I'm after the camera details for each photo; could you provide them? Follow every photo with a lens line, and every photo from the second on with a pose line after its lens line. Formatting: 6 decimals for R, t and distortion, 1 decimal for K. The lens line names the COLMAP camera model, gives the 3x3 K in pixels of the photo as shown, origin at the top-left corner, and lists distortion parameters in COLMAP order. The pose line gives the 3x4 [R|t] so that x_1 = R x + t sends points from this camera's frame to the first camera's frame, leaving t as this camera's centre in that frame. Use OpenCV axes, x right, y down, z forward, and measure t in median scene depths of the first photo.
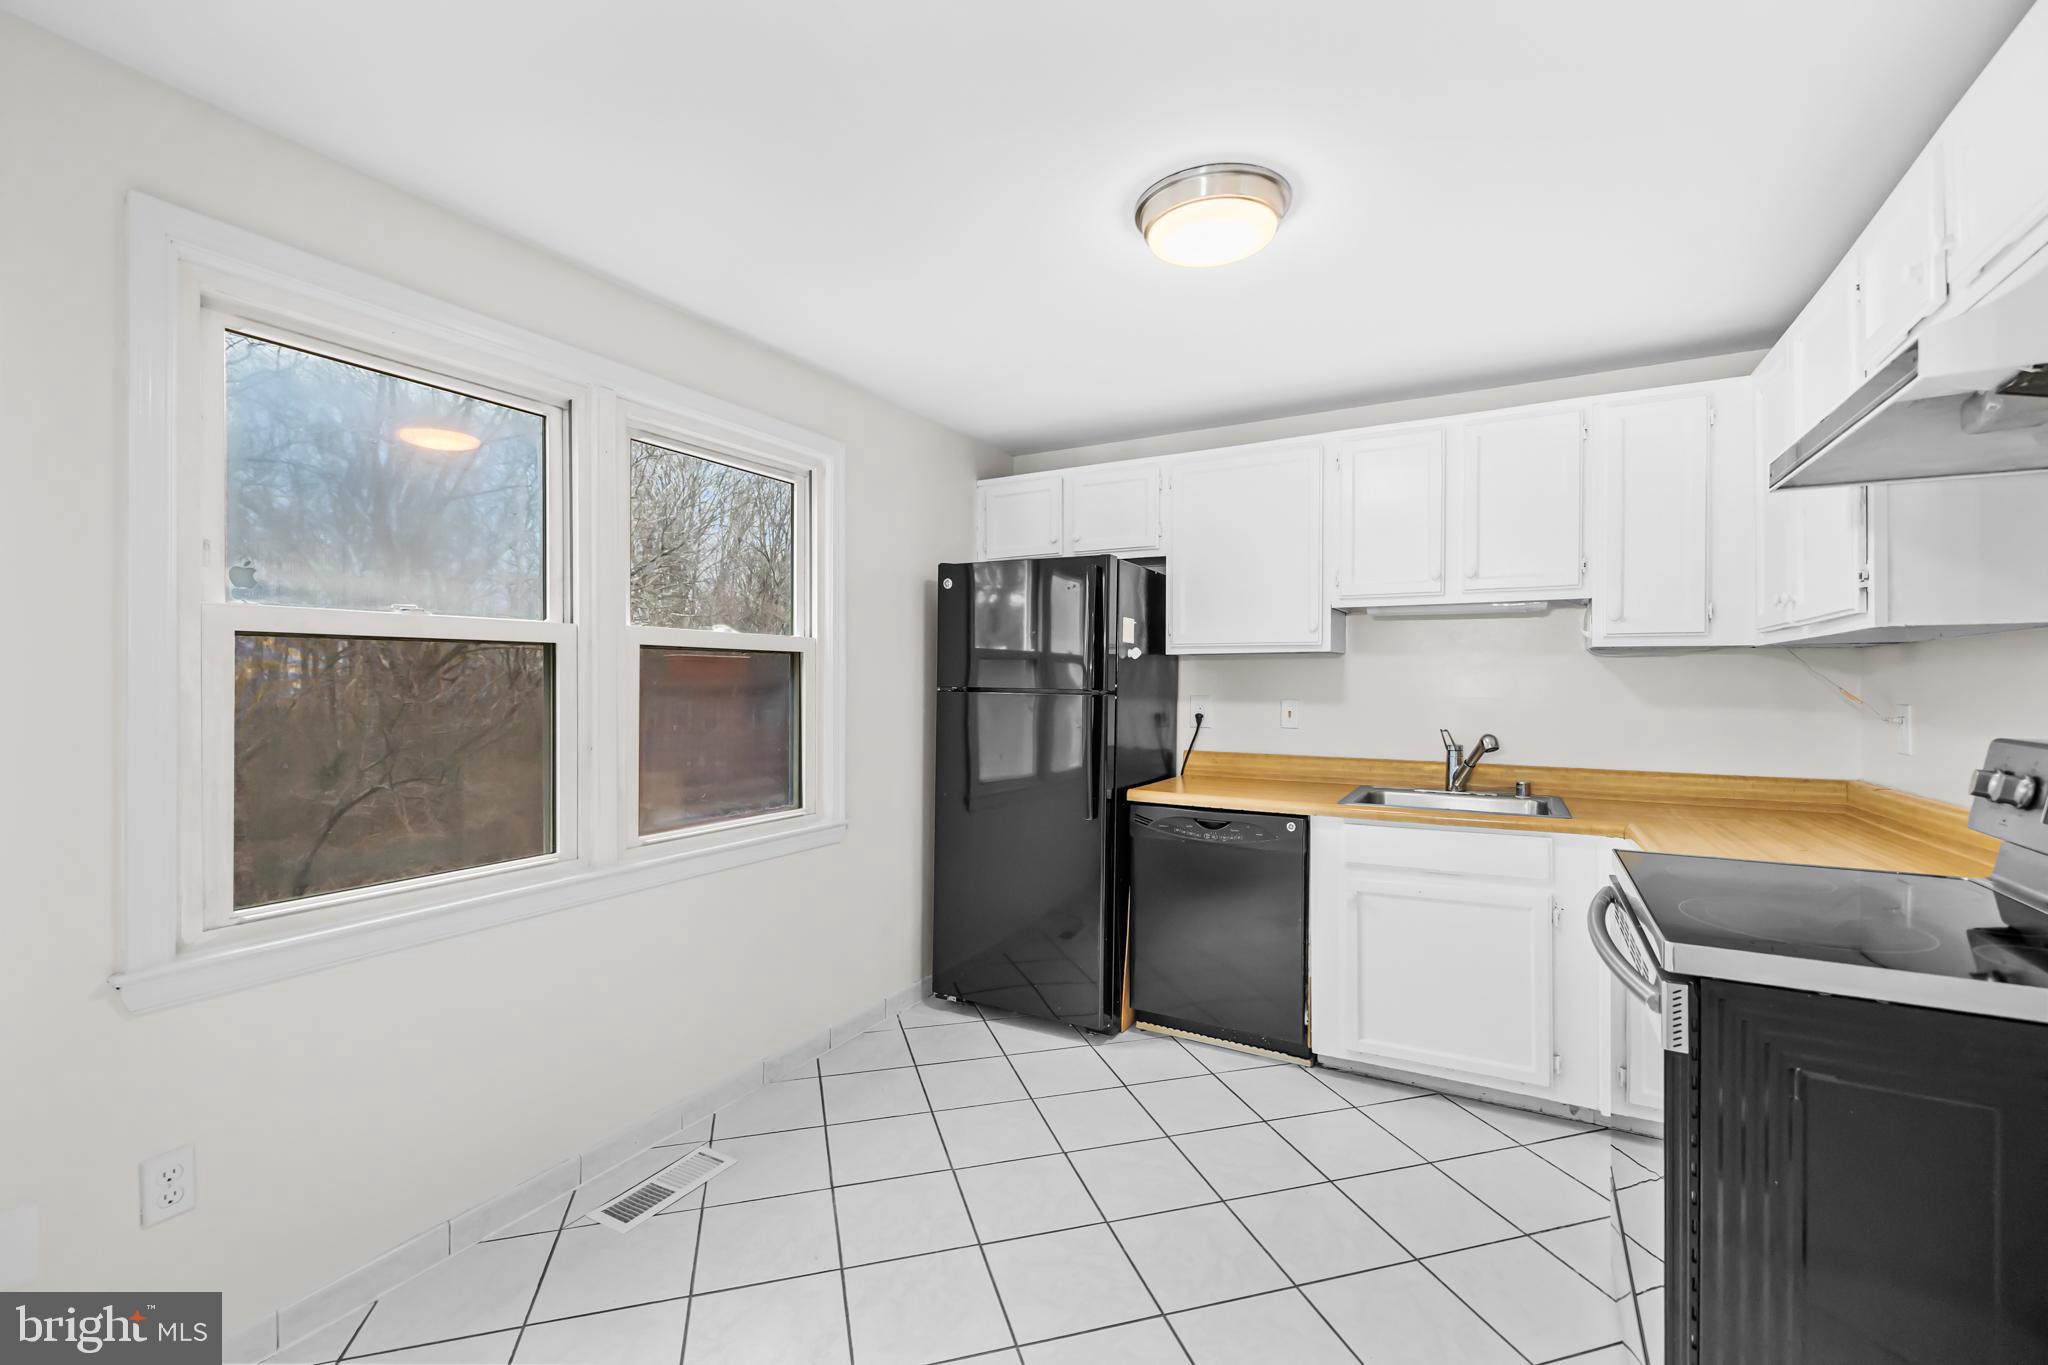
lens RADIAL K [[865.5, 0, 1015.0], [0, 865.5, 678.8], [0, 0, 1]] dist [0.000799, -0.000628]
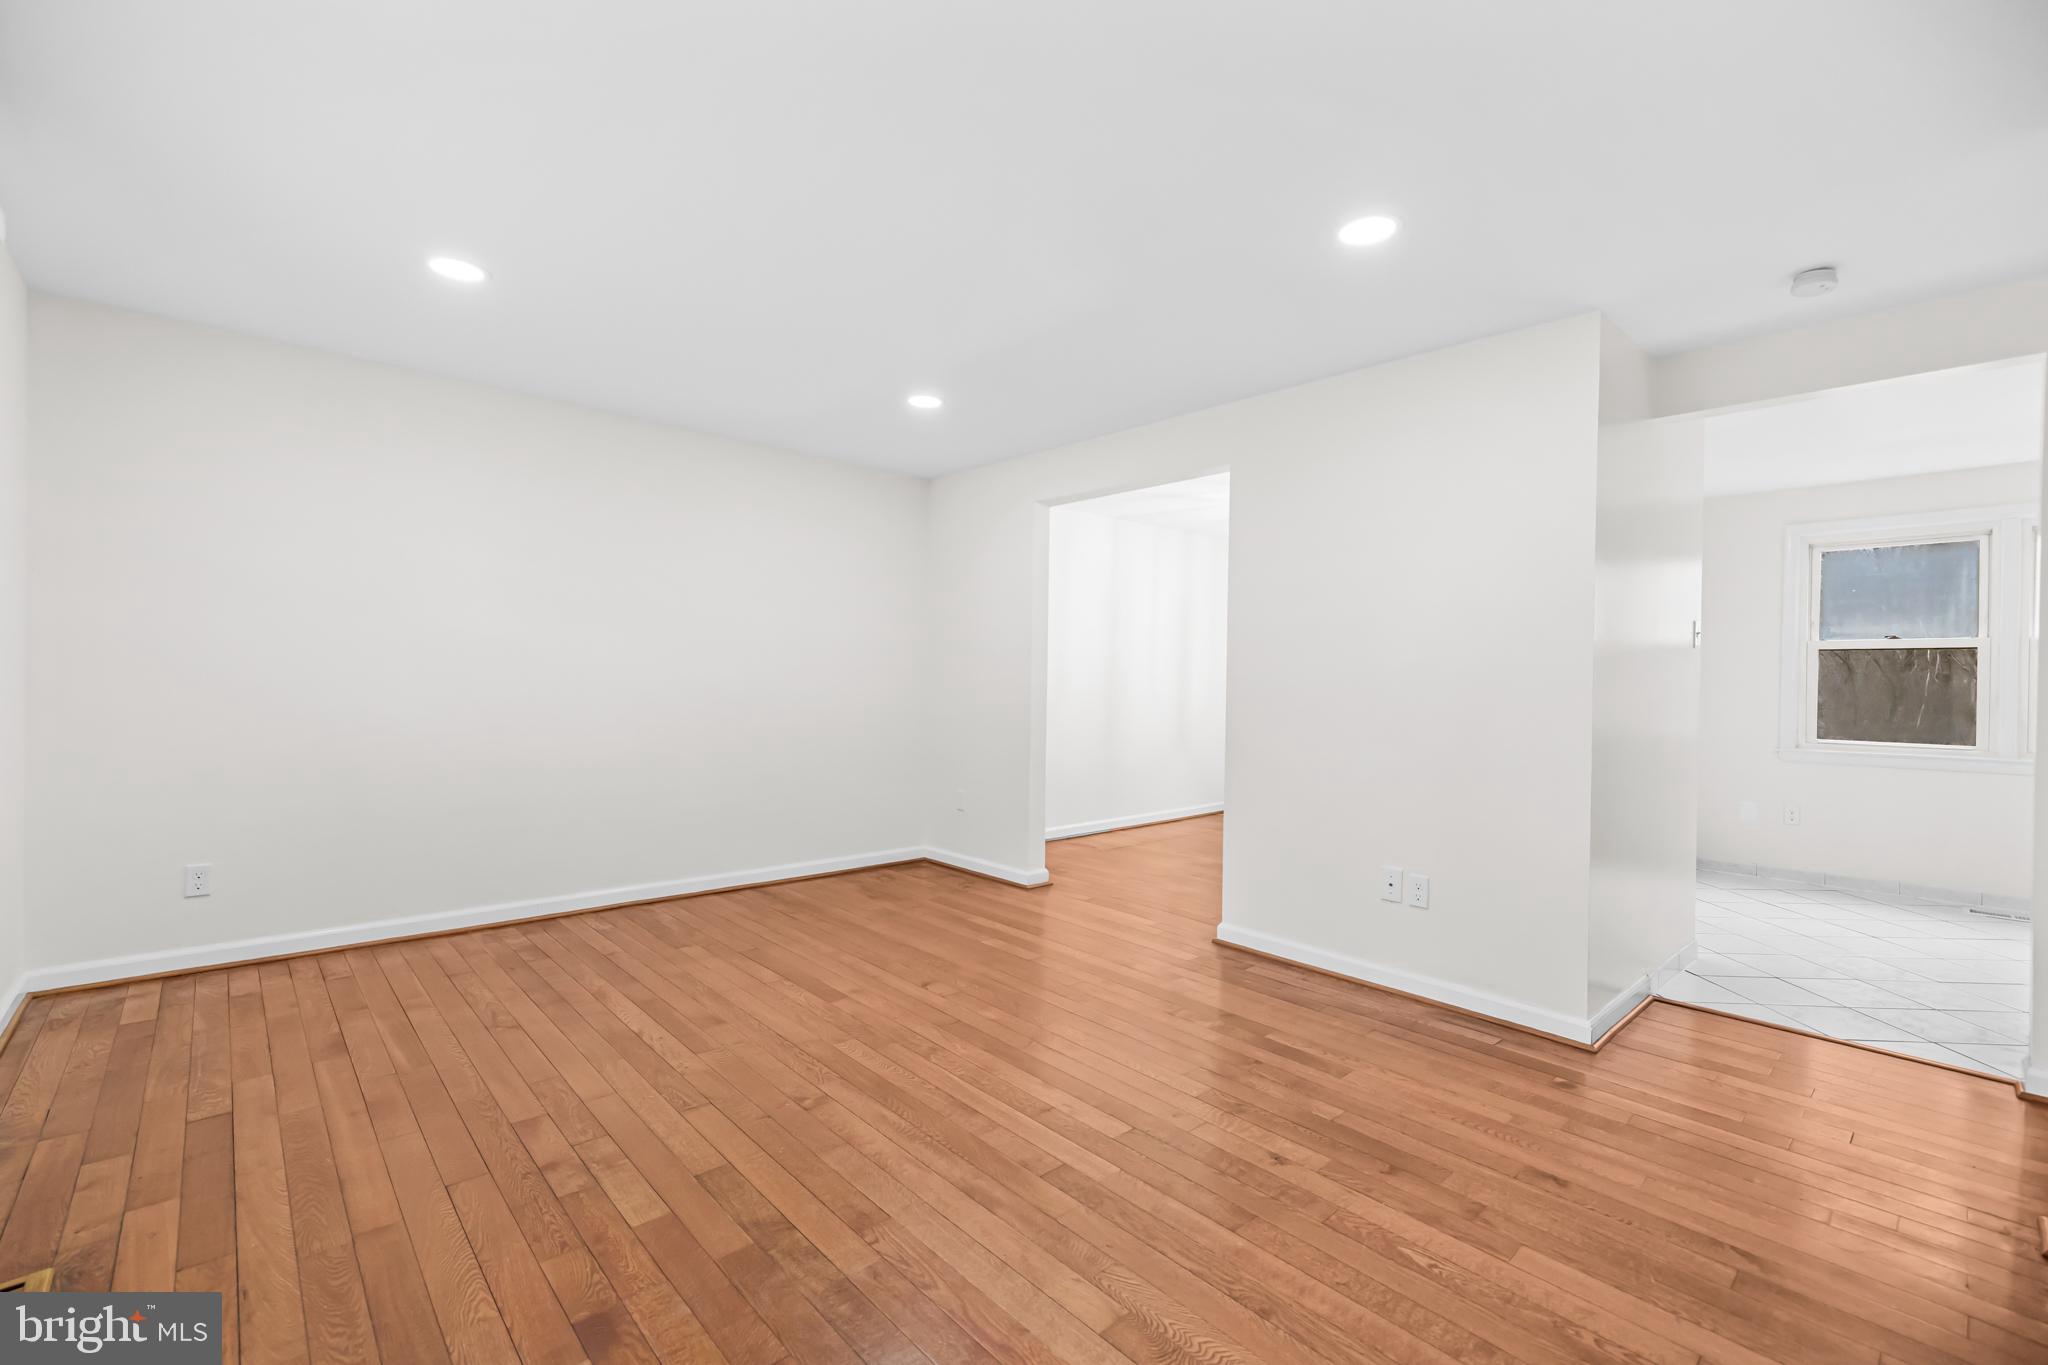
lens RADIAL K [[865.5, 0, 1024.7], [0, 865.5, 681.8], [0, 0, 1]] dist [0.000799, -0.000628]
pose [[-0.316175, -0.005407, -0.948685, 1.679188], [-0.012281, 0.999923, -0.001606, 0.057560], [0.948621, 0.011143, -0.316217, -0.411787]]
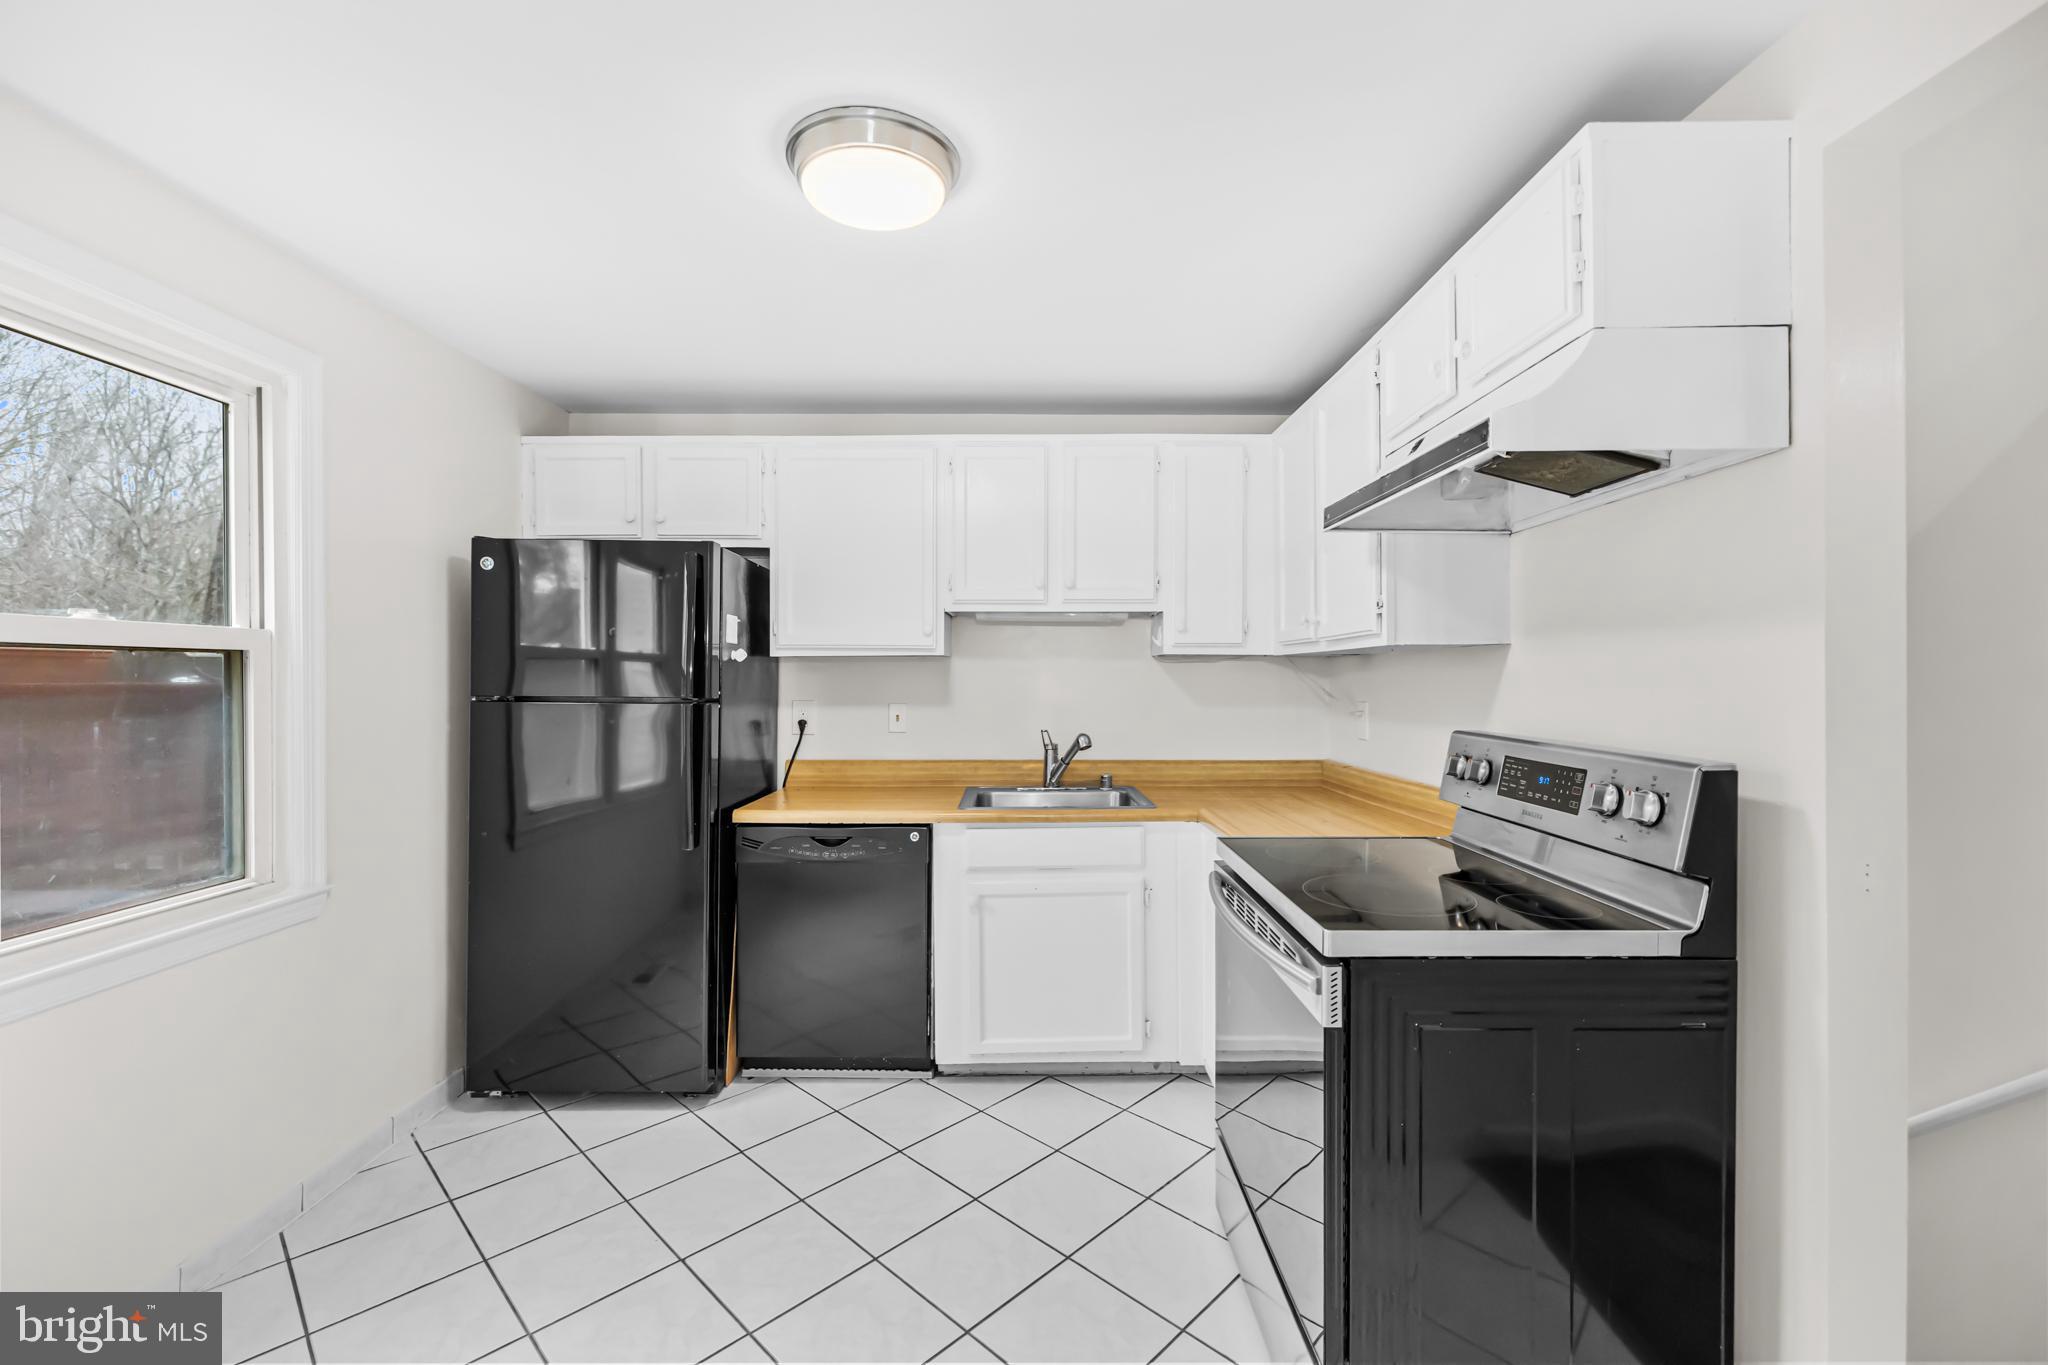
lens RADIAL K [[865.5, 0, 1022.5], [0, 865.5, 679.6], [0, 0, 1]] dist [0.000799, -0.000628]
pose [[0.865485, -0.005784, 0.500902, -0.059773], [0.002435, 0.999970, 0.007339, -0.011595], [-0.500929, -0.005132, 0.865473, 0.100348]]
